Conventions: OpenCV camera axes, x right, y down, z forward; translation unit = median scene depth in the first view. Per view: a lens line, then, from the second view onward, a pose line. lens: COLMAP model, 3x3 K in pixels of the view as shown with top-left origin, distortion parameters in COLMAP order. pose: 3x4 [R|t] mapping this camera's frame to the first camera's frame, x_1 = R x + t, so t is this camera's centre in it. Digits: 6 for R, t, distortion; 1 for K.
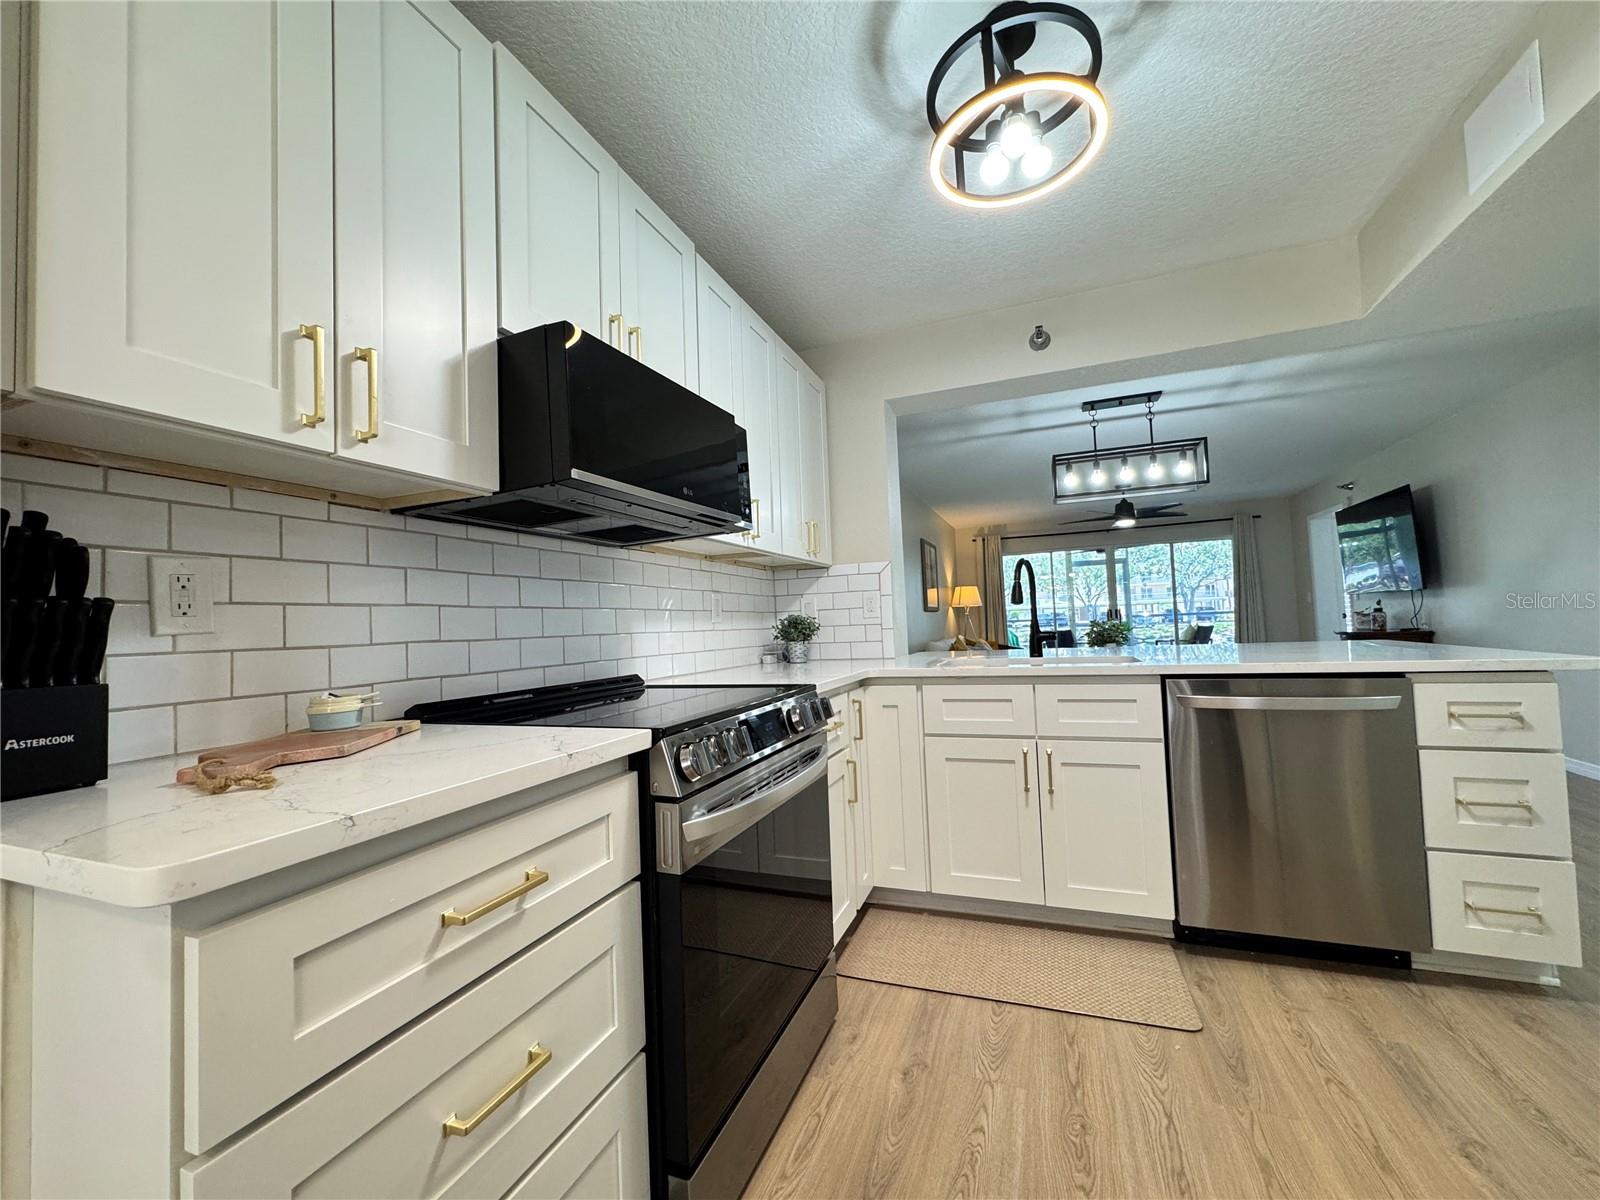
lens RADIAL K [[638.0, 0, 798.1], [0, 638.0, 599.2], [0, 0, 1]] dist [-0.003895, 0.000778]
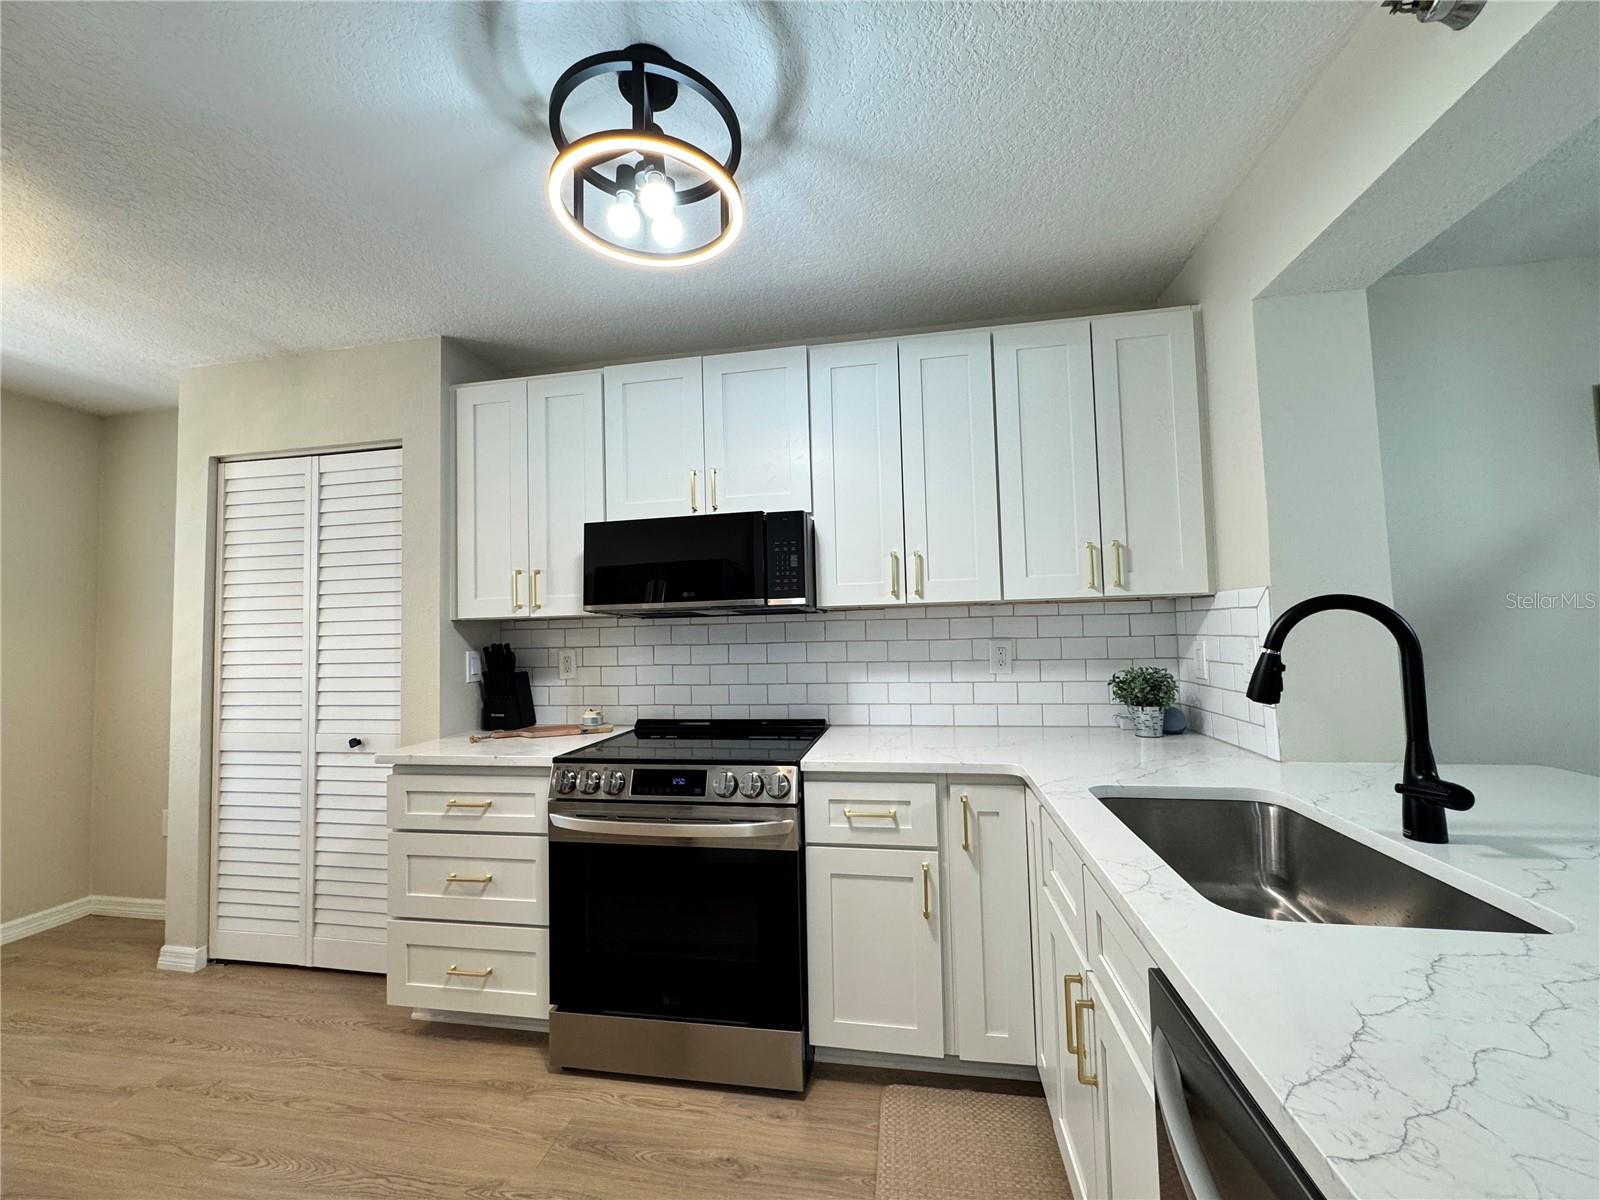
lens RADIAL K [[638.0, 0, 795.8], [0, 638.0, 599.5], [0, 0, 1]] dist [-0.003895, 0.000778]
pose [[0.196809, -0.015796, -0.980315, 0.909997], [0.056177, 0.998409, -0.004809, -0.104375], [0.978831, -0.054125, 0.197383, 0.722720]]
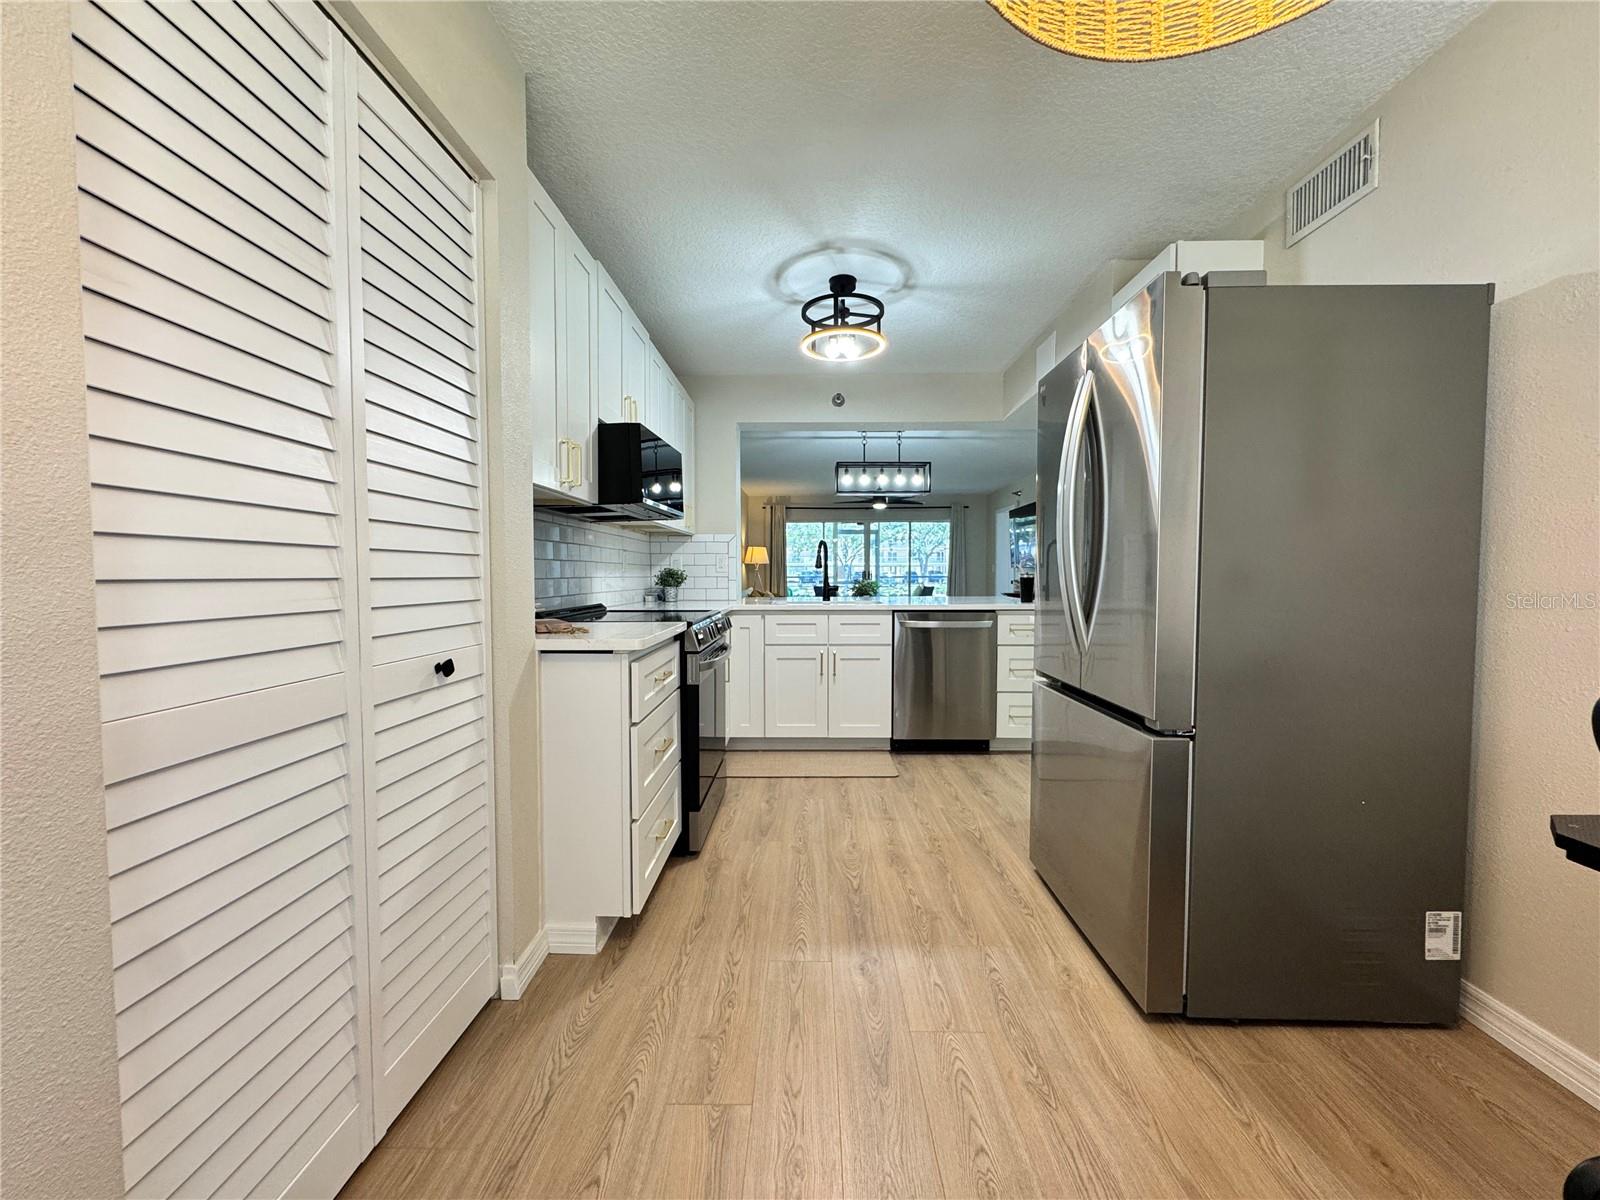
lens RADIAL K [[638.0, 0, 797.9], [0, 638.0, 599.7], [0, 0, 1]] dist [-0.003895, 0.000778]
pose [[0.936809, 0.023943, 0.349021, -0.348467], [-0.050483, 0.996465, 0.067144, -0.023417], [-0.346180, -0.080521, 0.934706, -0.658316]]
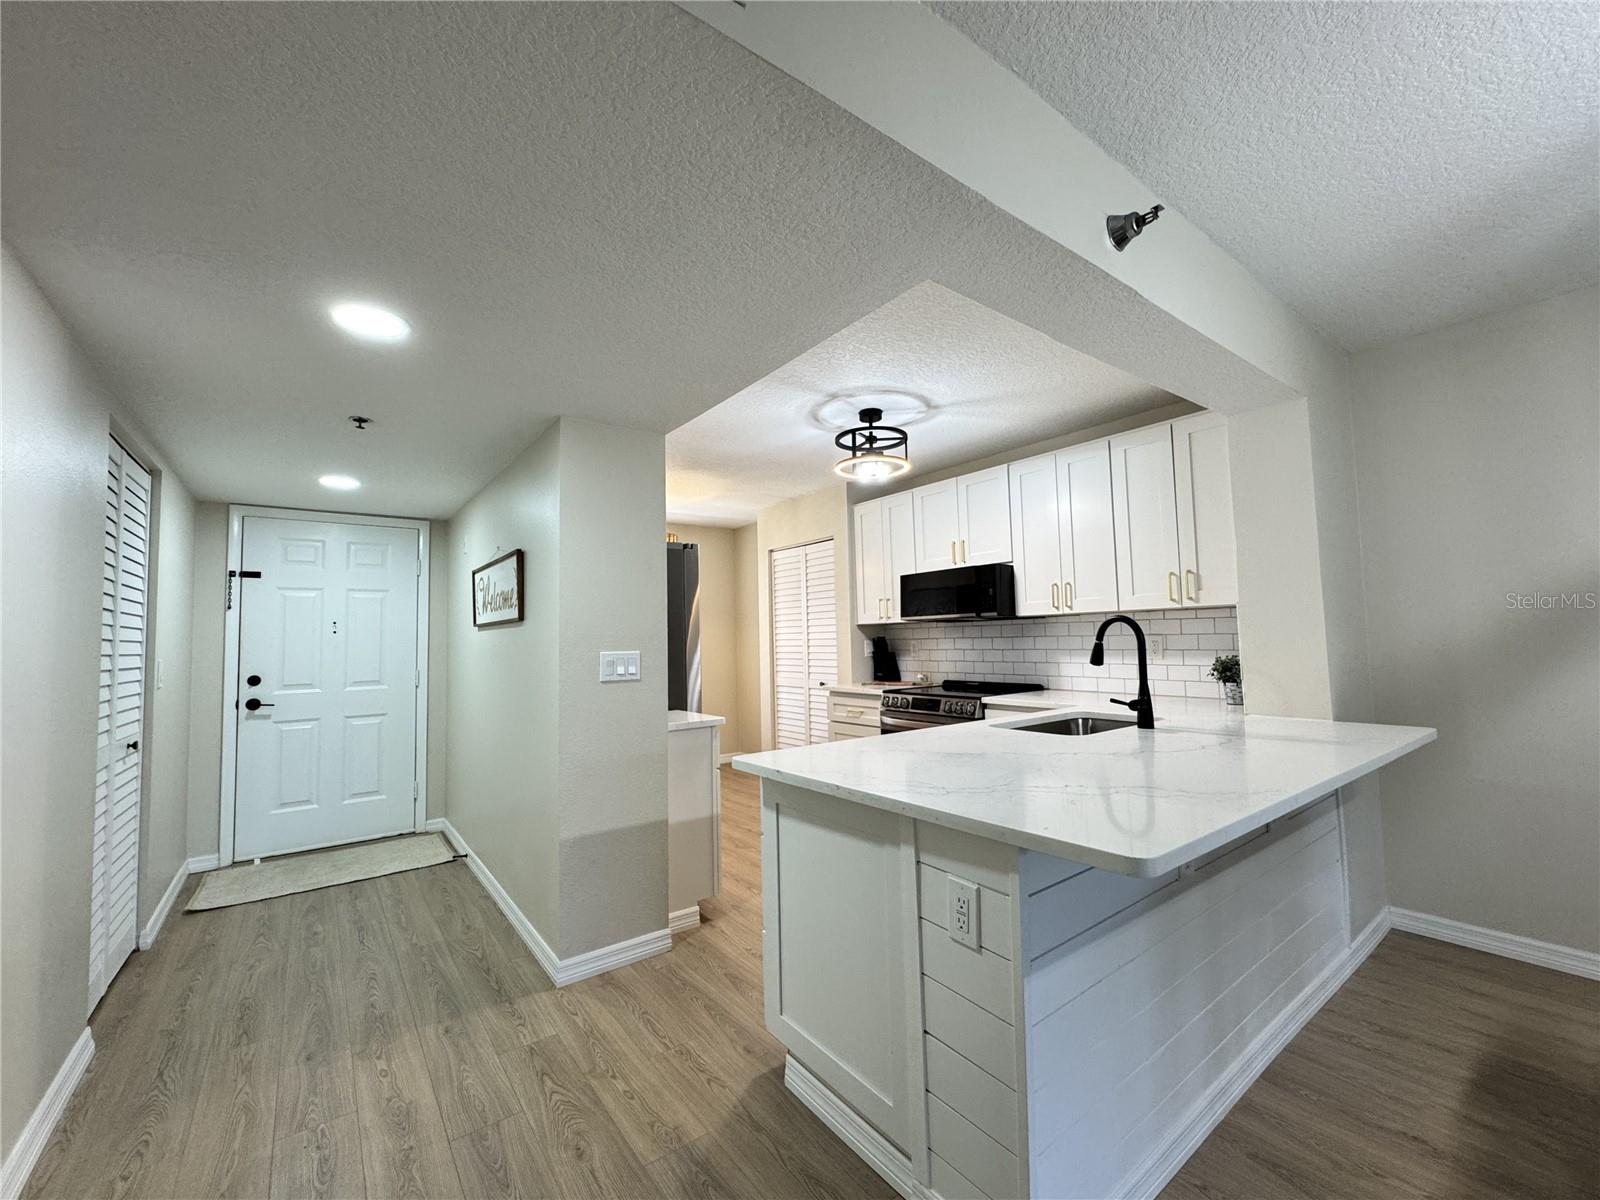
lens RADIAL K [[638.0, 0, 799.0], [0, 638.0, 602.2], [0, 0, 1]] dist [-0.003895, 0.000778]
pose [[-0.517761, 0.003366, -0.855519, 1.775043], [0.079106, 0.995897, -0.043957, -0.103750], [0.851860, -0.090436, -0.515903, 1.393515]]
